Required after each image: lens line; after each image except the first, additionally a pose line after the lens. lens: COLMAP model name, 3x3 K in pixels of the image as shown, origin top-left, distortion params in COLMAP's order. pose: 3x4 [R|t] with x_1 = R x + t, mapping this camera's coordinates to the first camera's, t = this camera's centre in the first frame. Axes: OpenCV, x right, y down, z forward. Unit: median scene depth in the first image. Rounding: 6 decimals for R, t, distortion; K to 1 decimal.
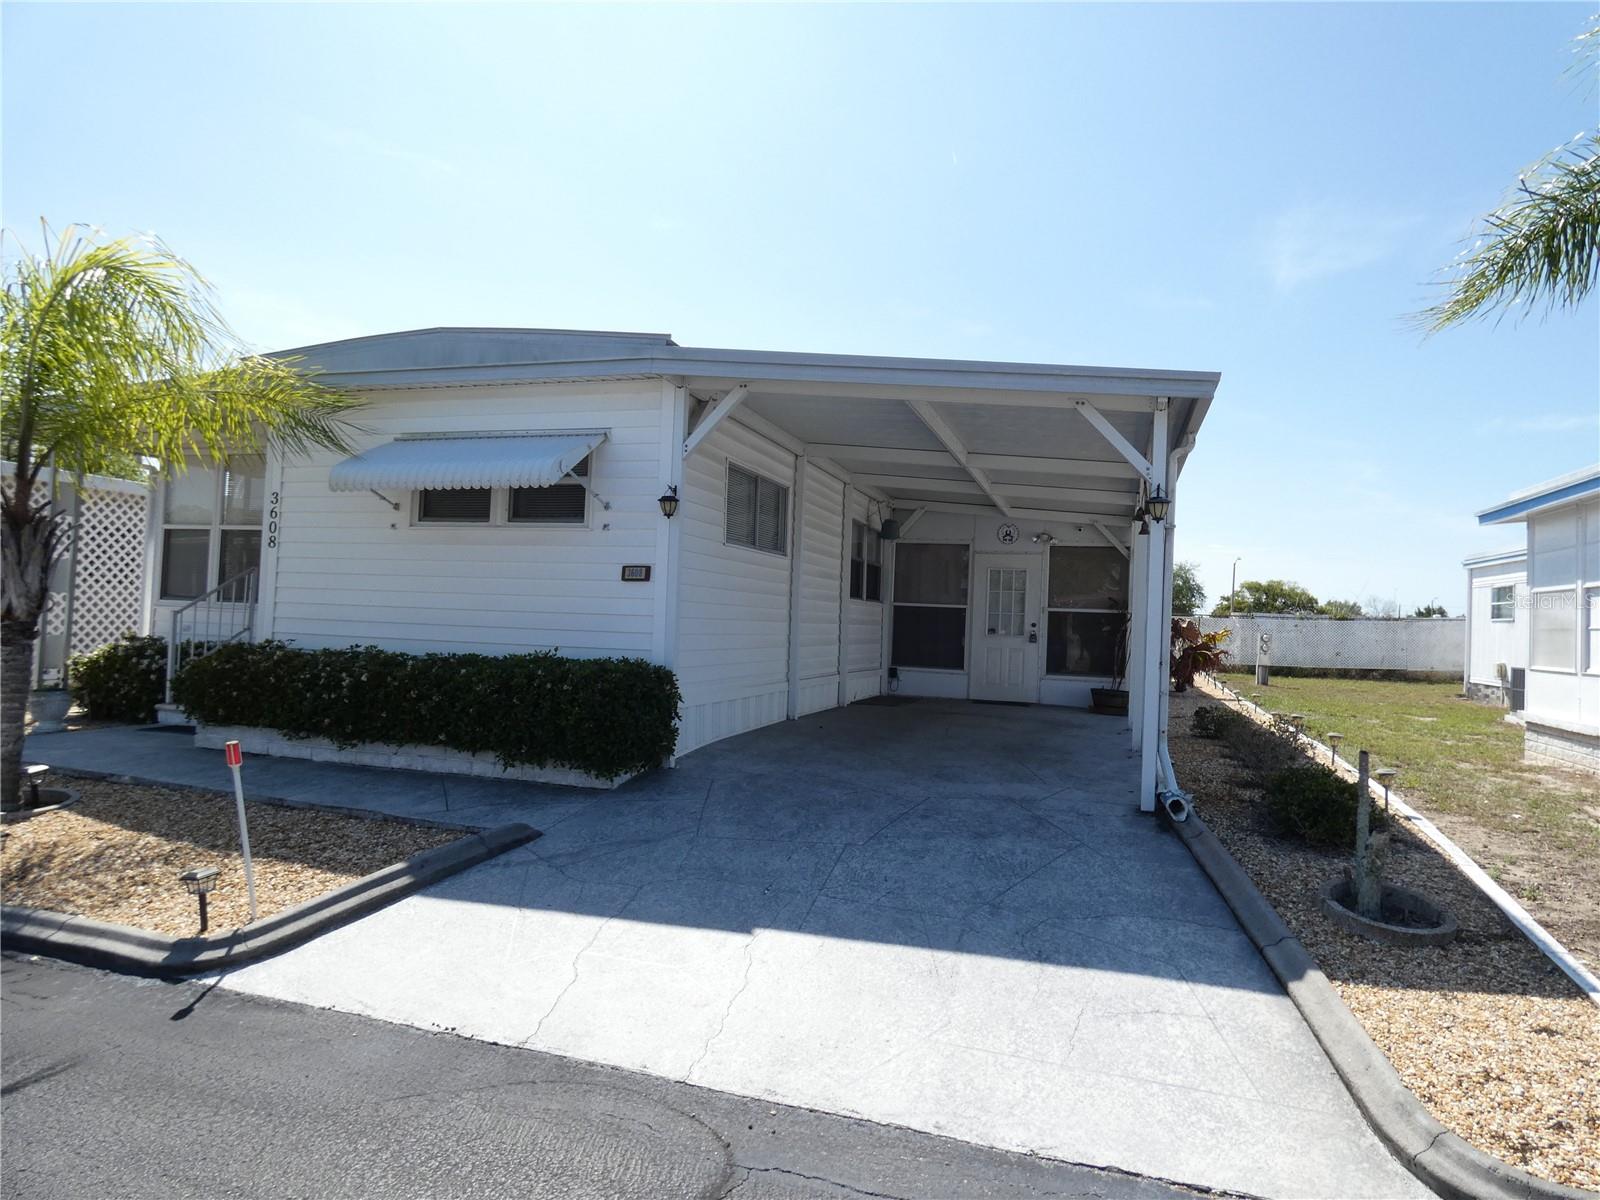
lens RADIAL K [[969.5, 0, 802.7], [0, 969.5, 588.4], [0, 0, 1]] dist [-0.004032, -0.001562]
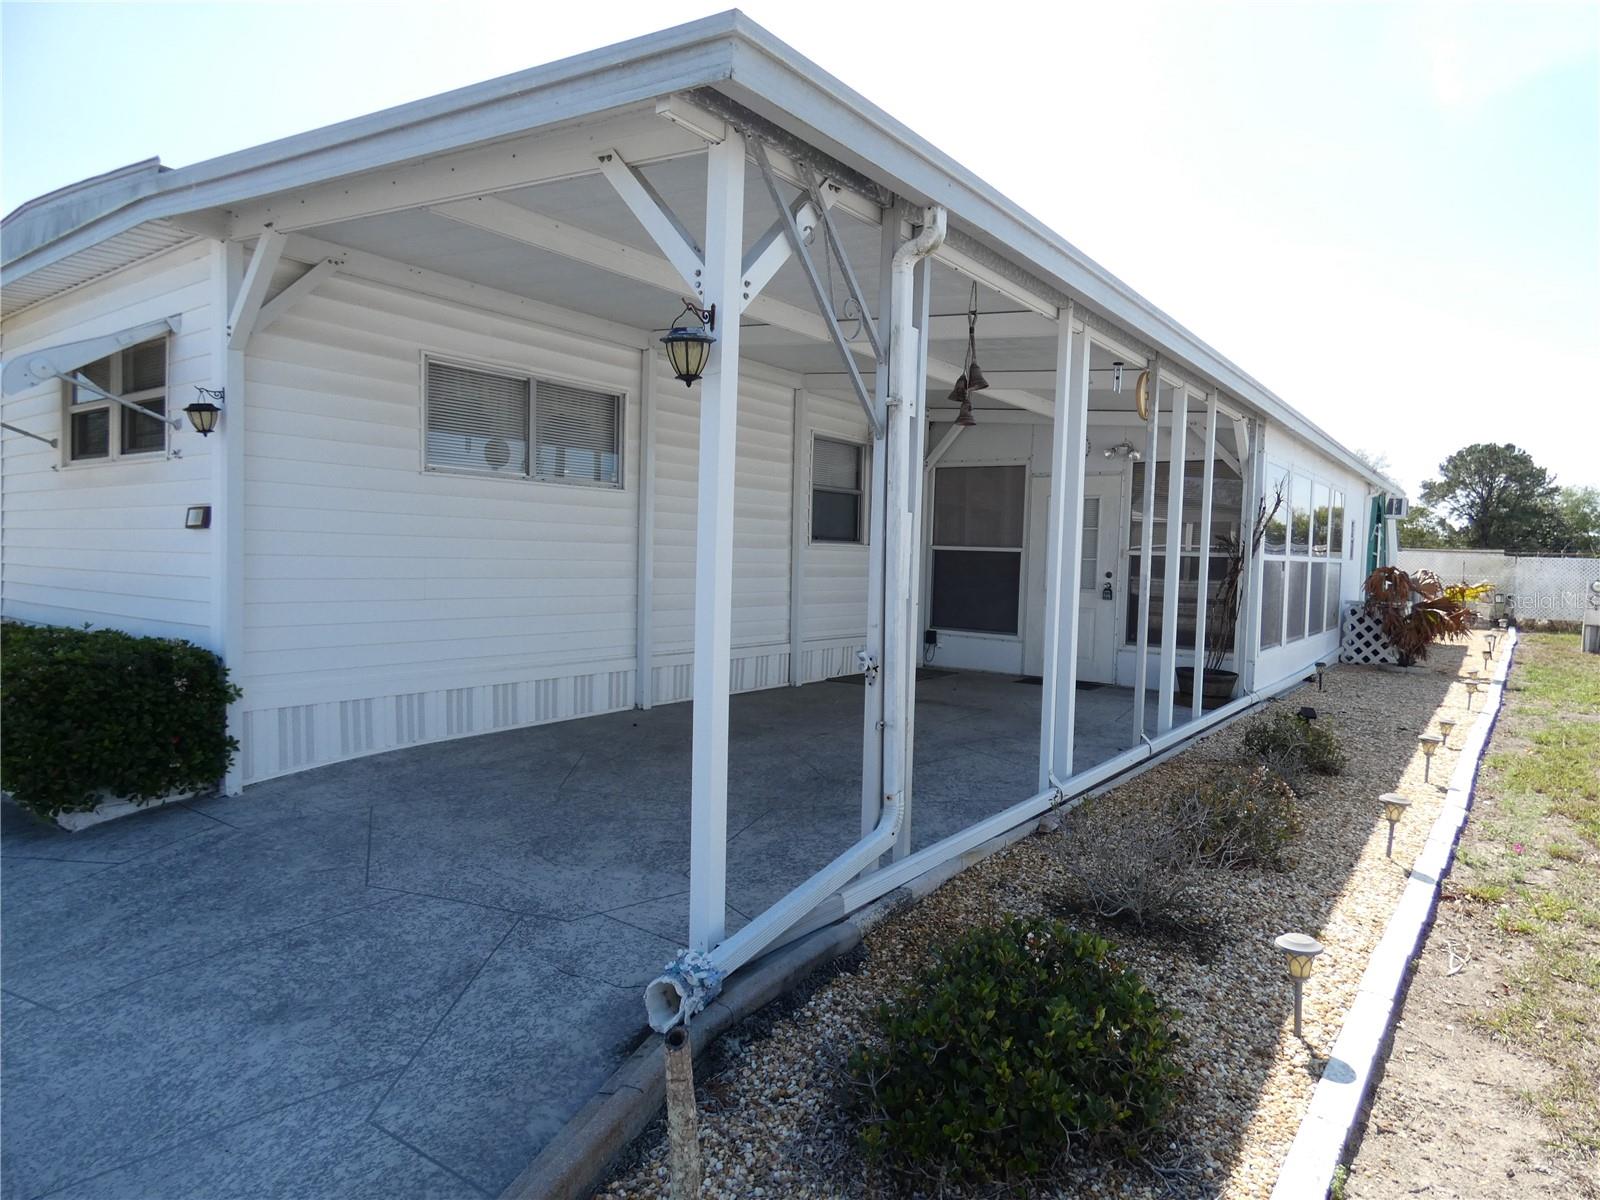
lens RADIAL K [[962.4, 0, 804.4], [0, 962.4, 597.5], [0, 0, 1]] dist [0.016136, -0.003384]
pose [[0.944425, -0.002516, -0.328718, 0.421145], [0.024590, 0.997710, 0.063012, 0.007557], [0.327806, -0.067594, 0.942324, 0.420587]]
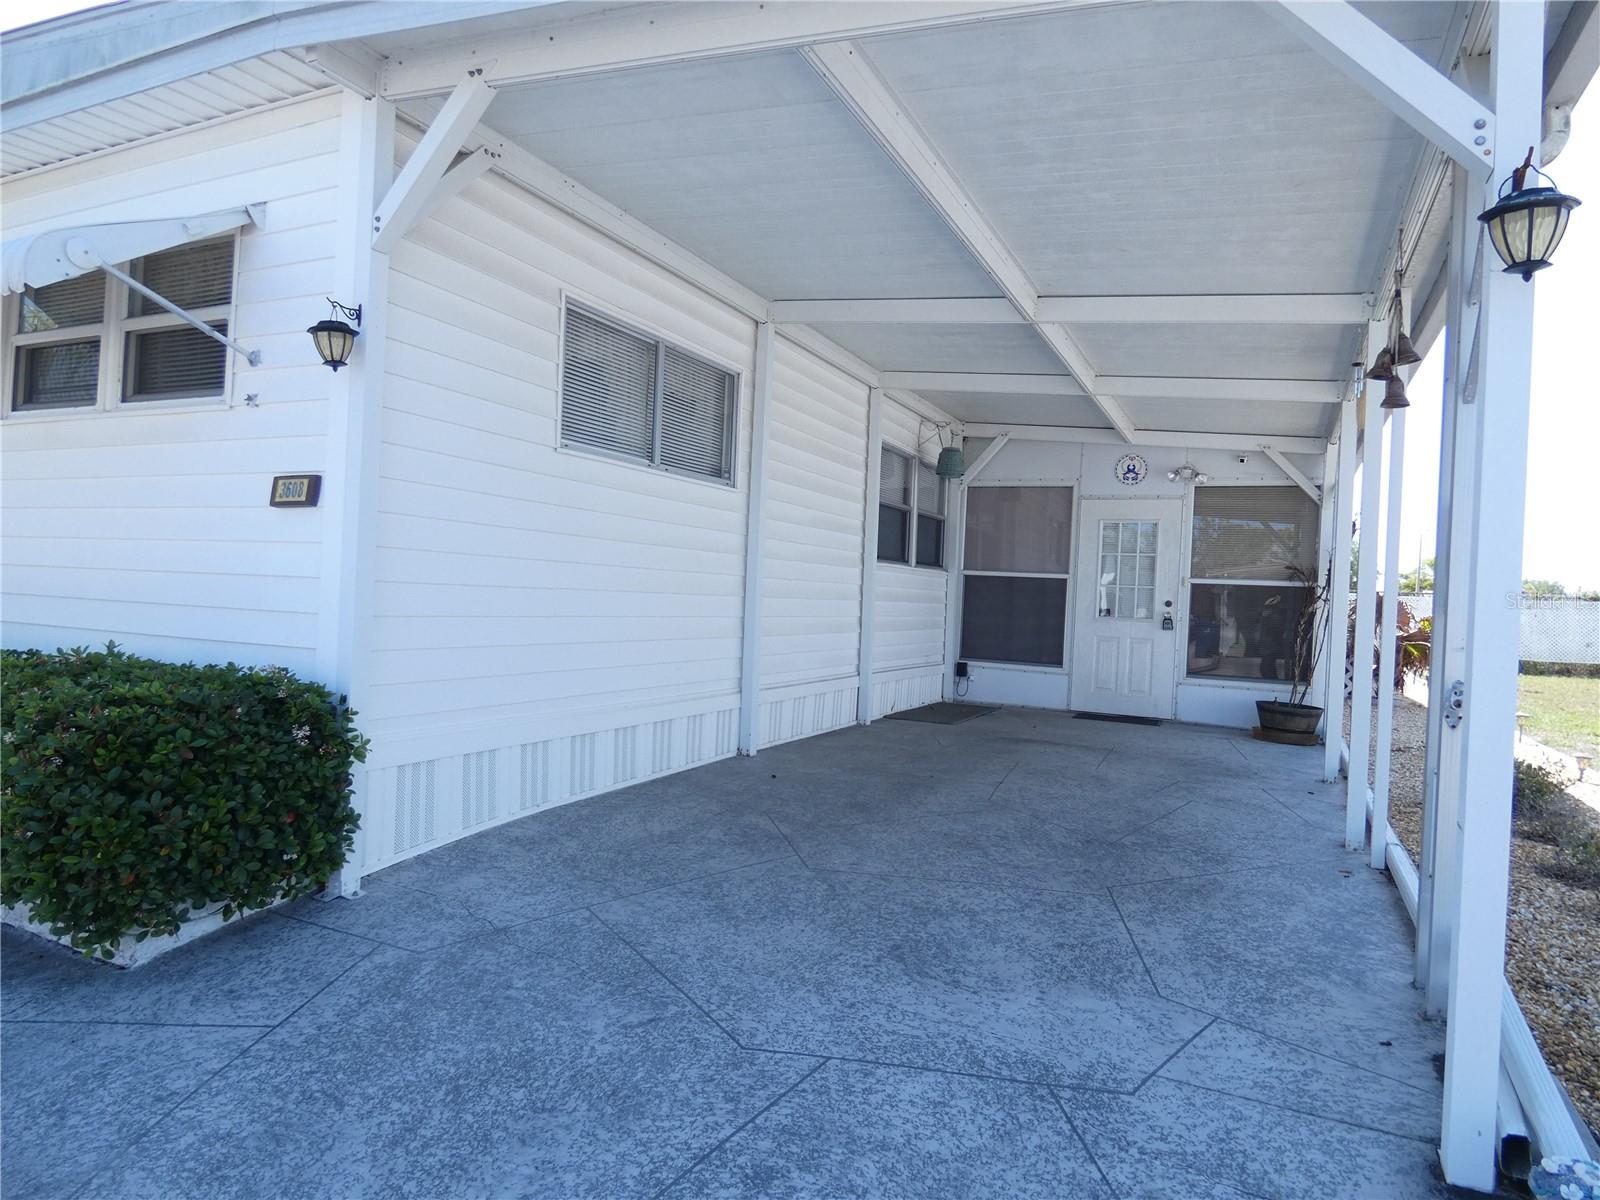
lens RADIAL K [[962.1, 0, 814.0], [0, 962.1, 597.0], [0, 0, 1]] dist [-0.006267, -0.000502]
pose [[0.990860, 0.004890, -0.134805, 0.135437], [-0.000653, 0.999505, 0.031454, 0.019540], [0.134892, -0.031078, 0.990373, 0.489365]]
